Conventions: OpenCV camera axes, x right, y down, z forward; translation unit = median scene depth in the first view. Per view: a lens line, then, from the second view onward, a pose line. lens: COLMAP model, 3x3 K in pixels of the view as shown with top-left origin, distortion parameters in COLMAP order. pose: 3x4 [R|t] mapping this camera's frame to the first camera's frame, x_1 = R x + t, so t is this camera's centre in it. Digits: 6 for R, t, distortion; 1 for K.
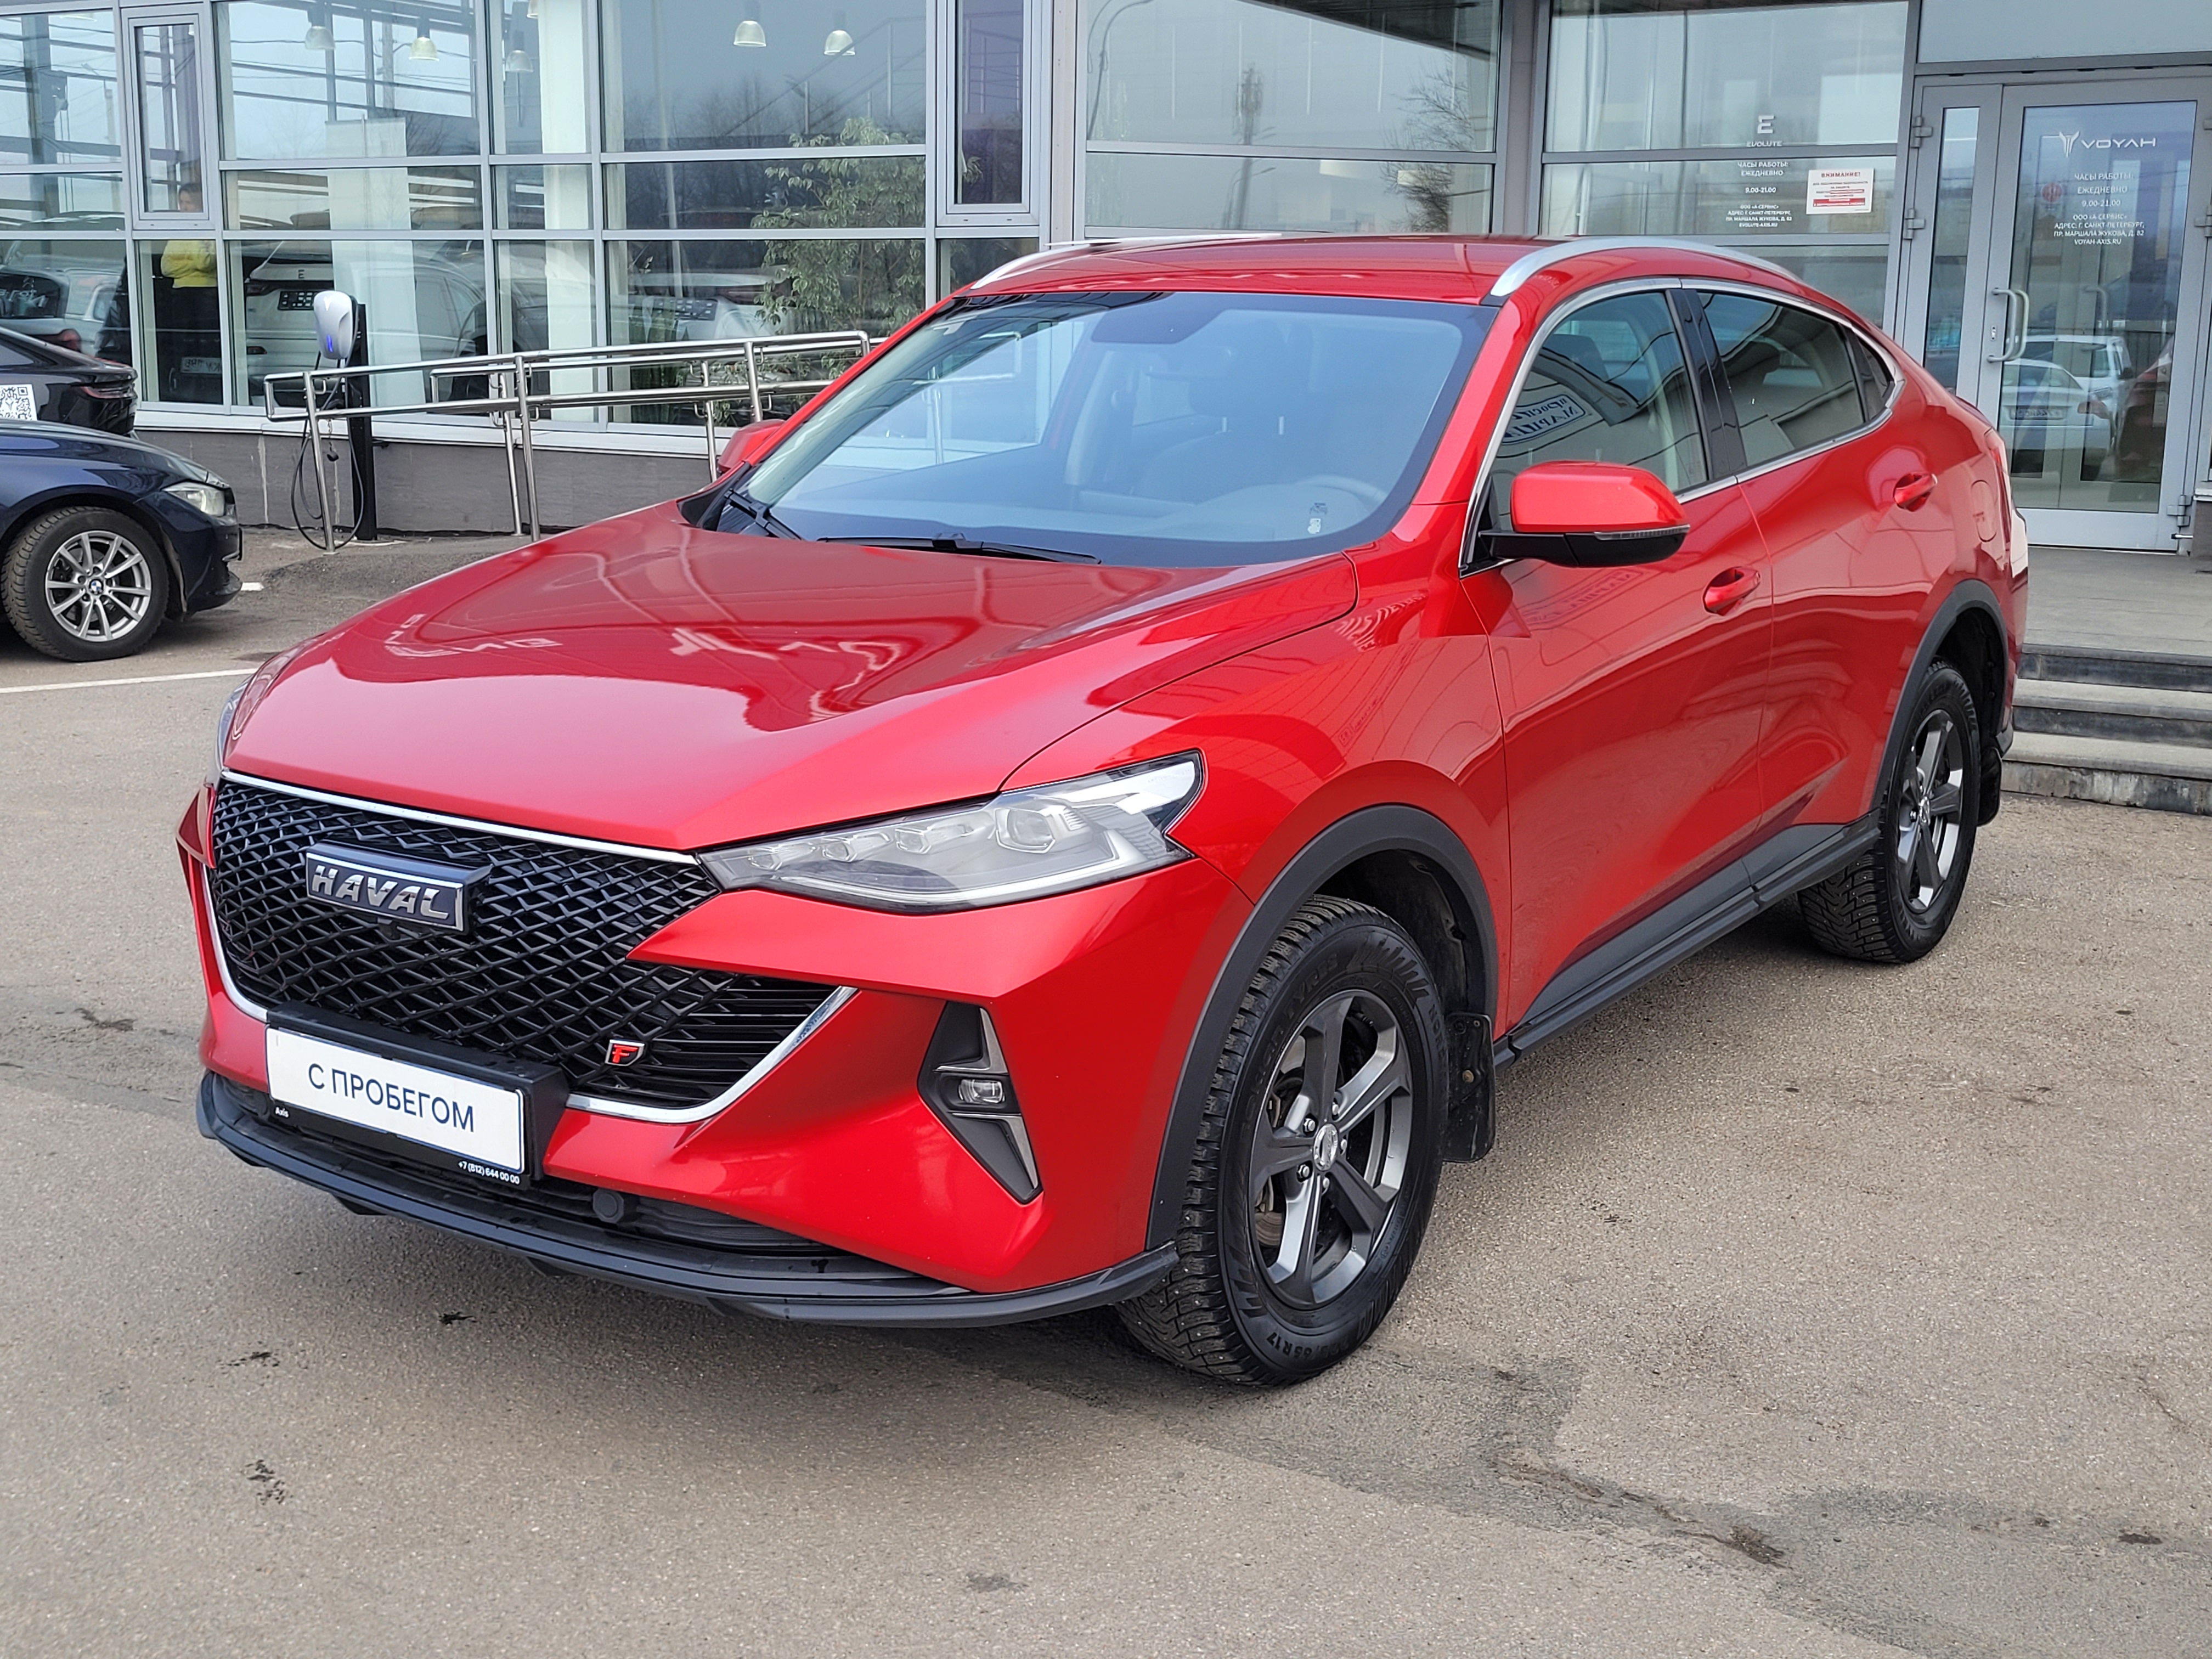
lens RADIAL K [[2575.2, 0, 1110.9], [0, 2575.2, 831.5], [0, 0, 1]] dist [0.044616, -0.025002]
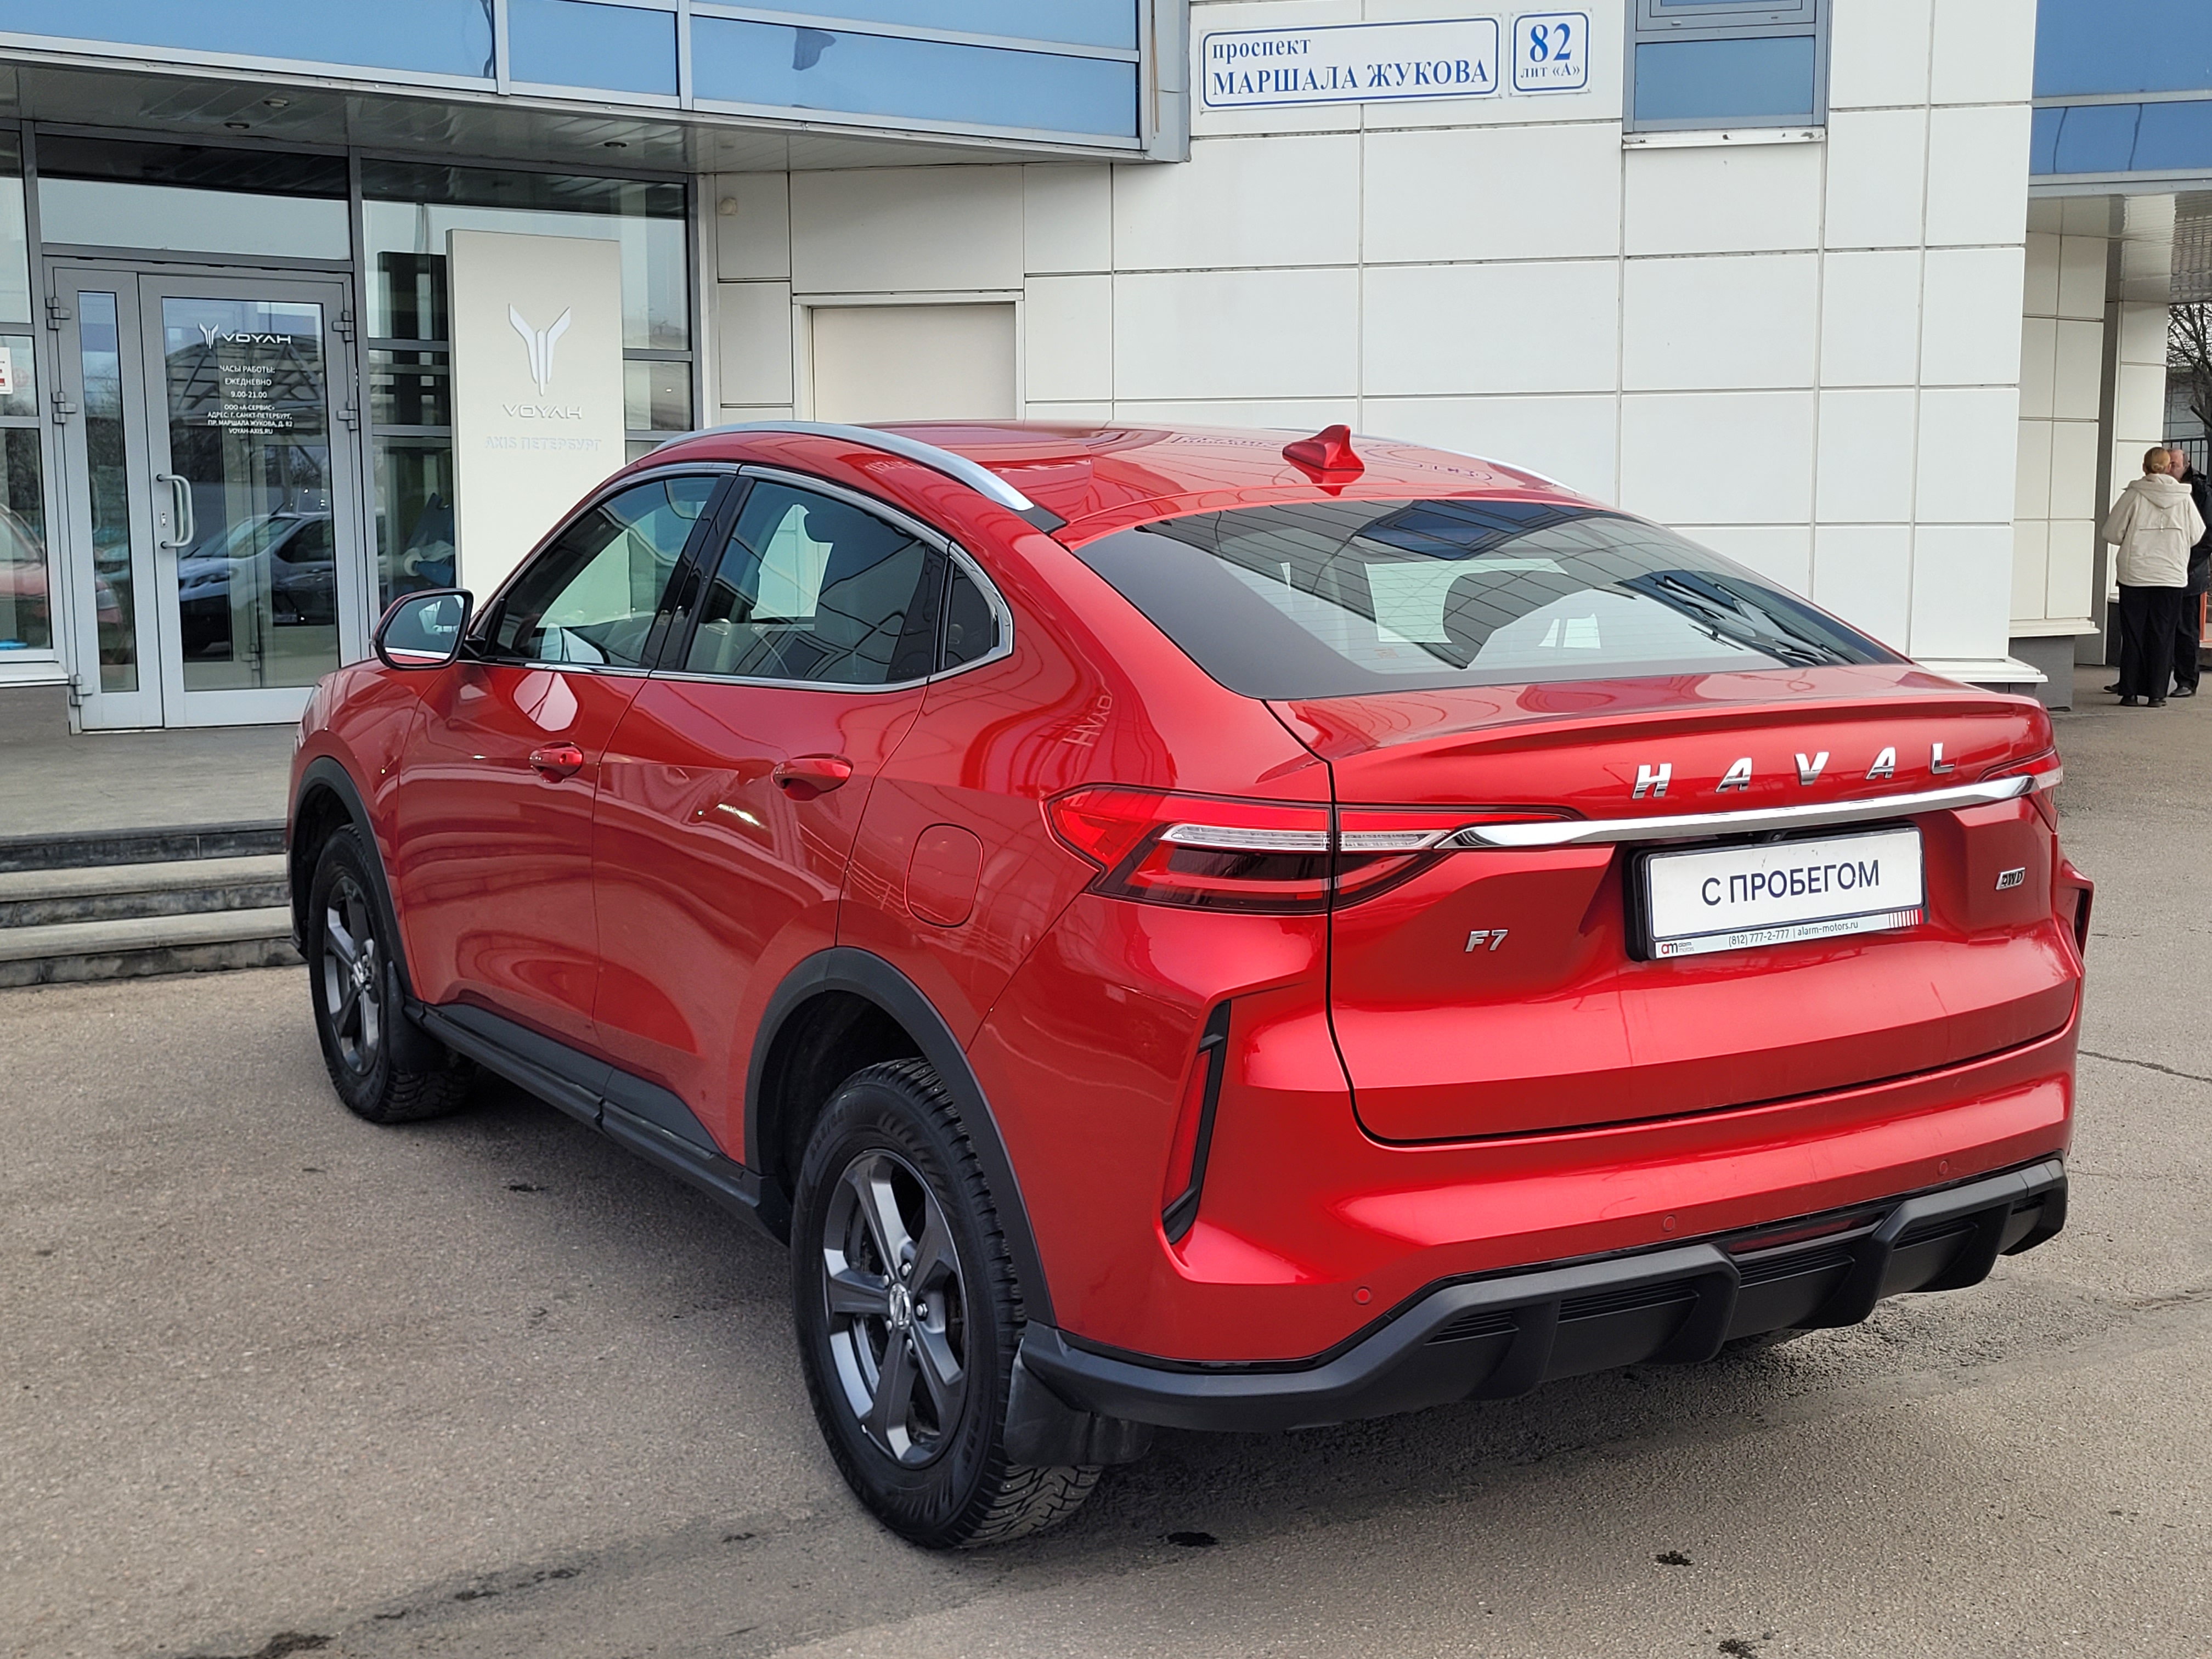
lens RADIAL K [[2575.2, 0, 1110.9], [0, 2575.2, 831.5], [0, 0, 1]] dist [0.044616, -0.025002]
pose [[0.436221, -0.122710, 0.891434, -0.339189], [0.183362, 0.981994, 0.045448, -0.045059], [-0.880960, 0.143630, 0.450866, 0.211151]]
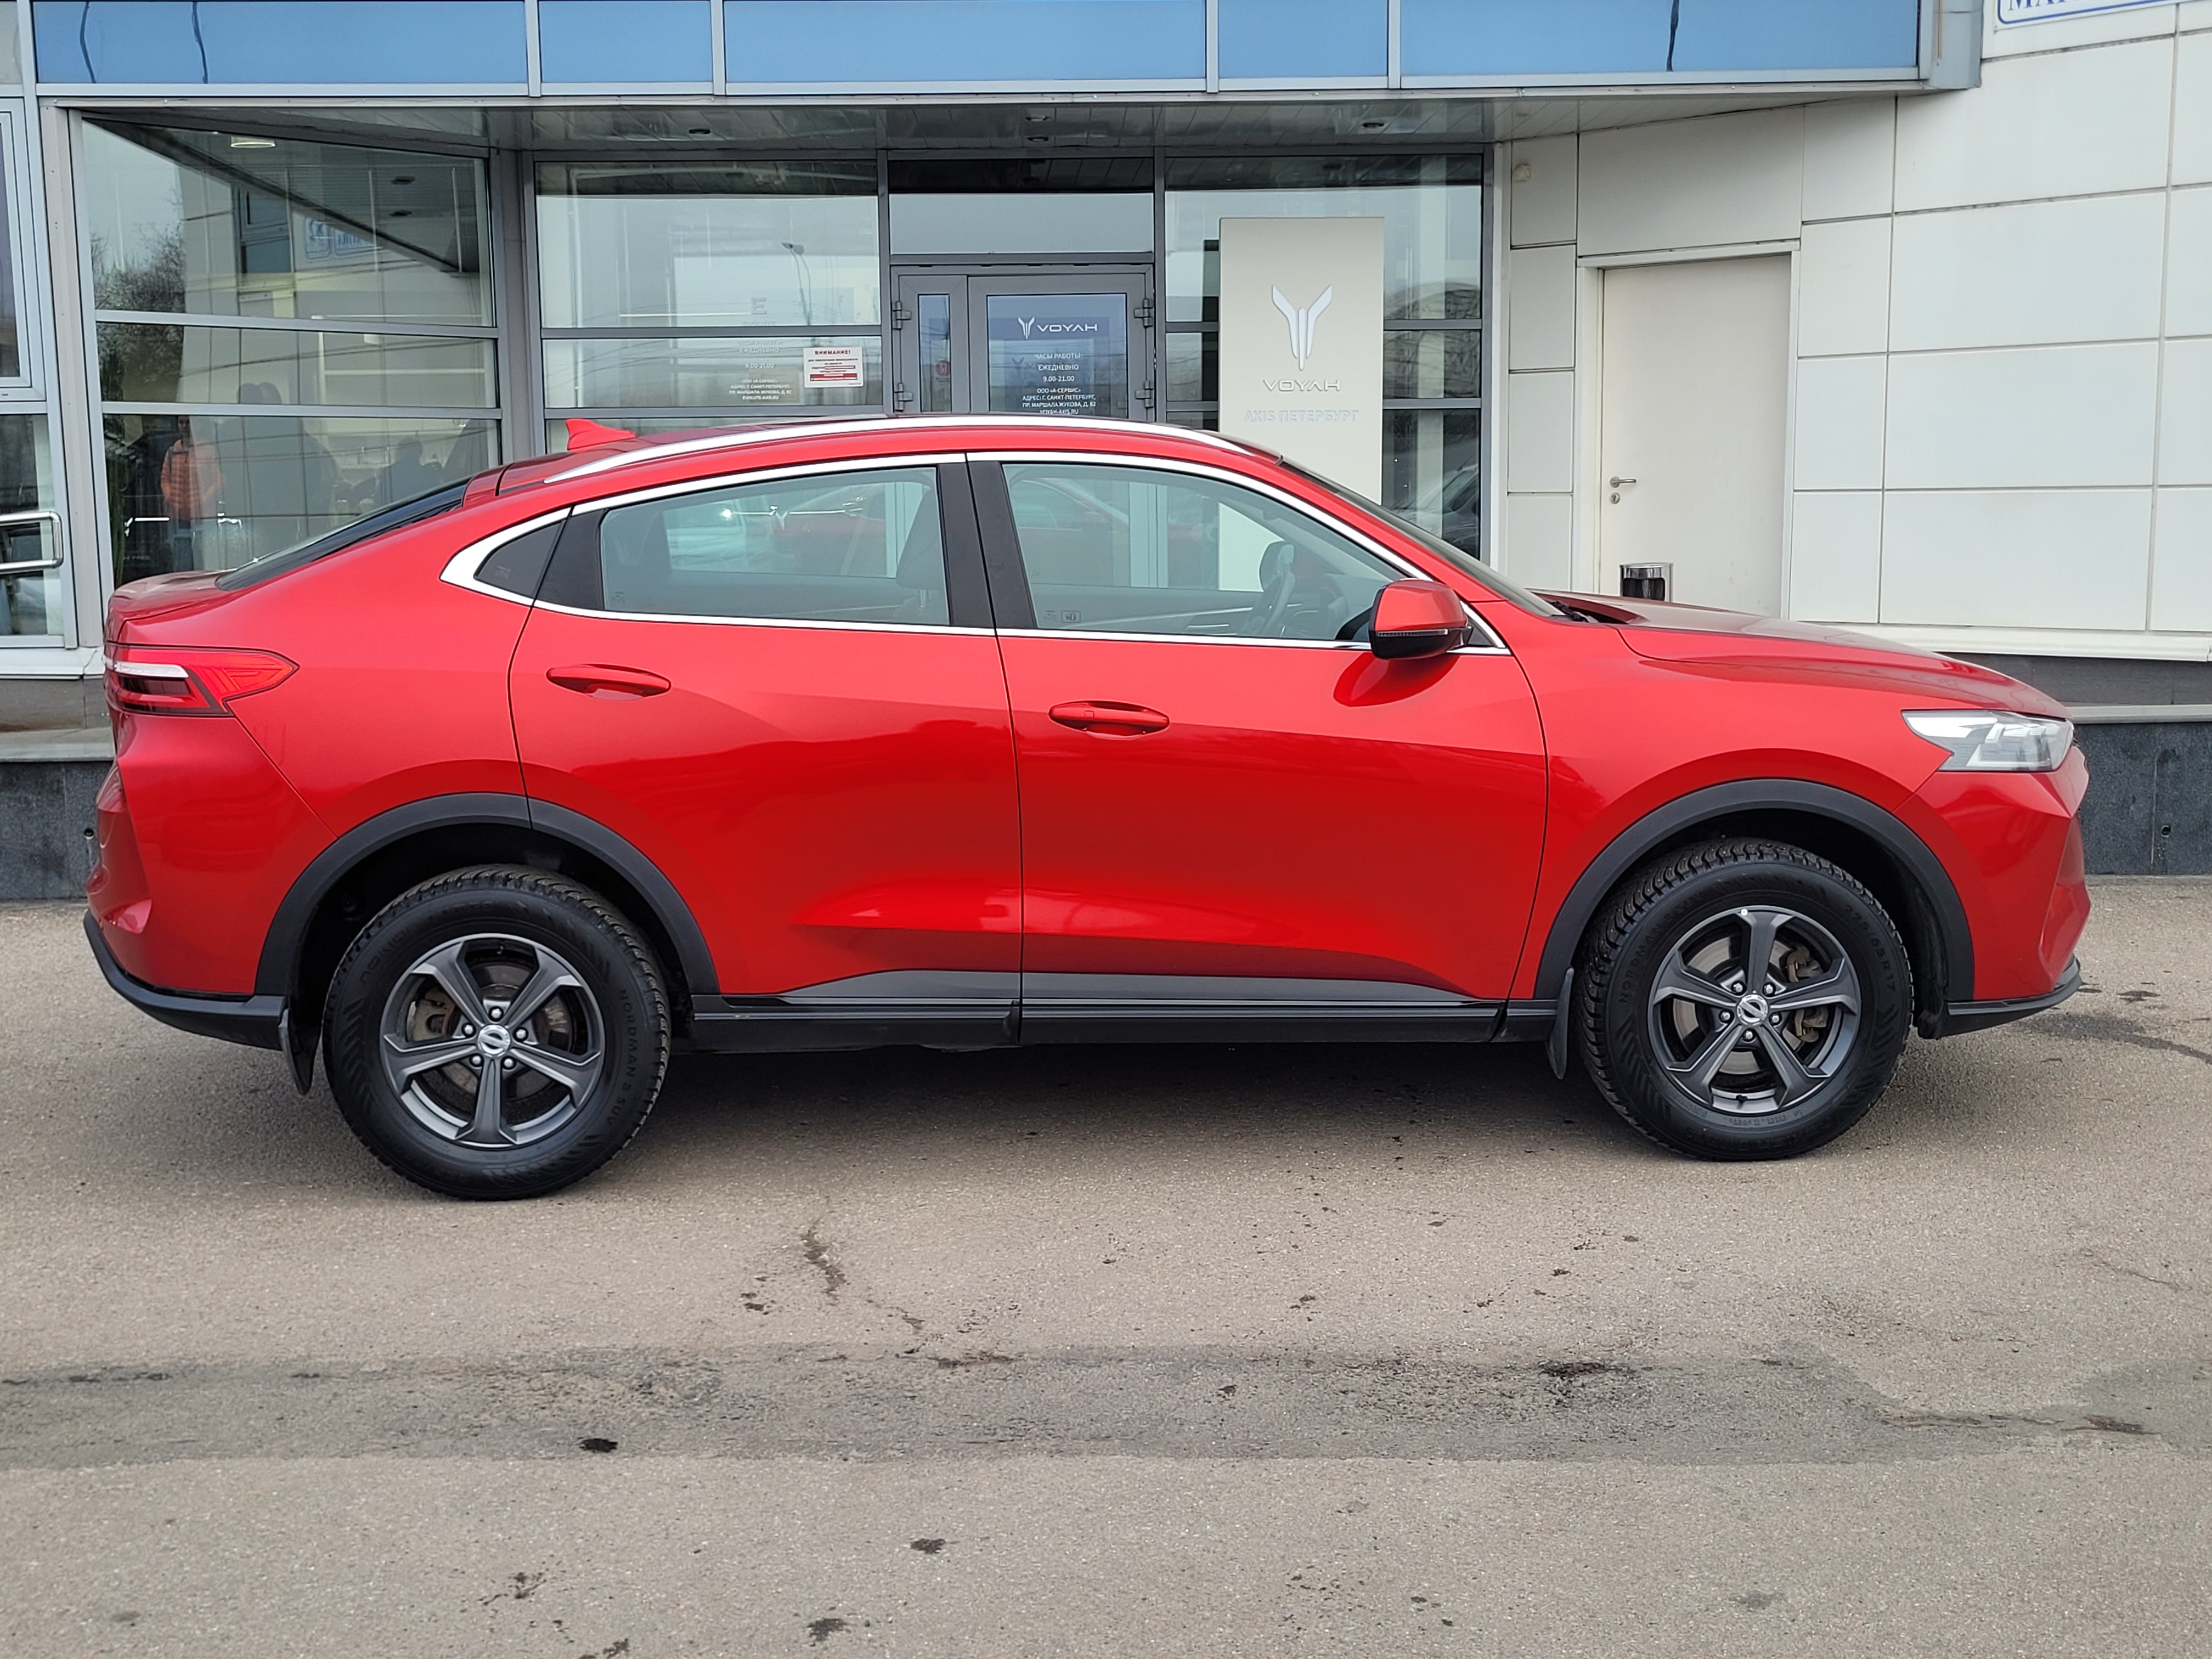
lens RADIAL K [[2563.2, 0, 1088.5], [0, 2563.2, 842.9], [0, 0, 1]] dist [0.041016, 0.005102]
pose [[0.834032, -0.102755, 0.542063, -0.205432], [0.132055, 0.991124, -0.015303, -0.014559], [-0.535679, 0.084345, 0.840199, 0.040471]]
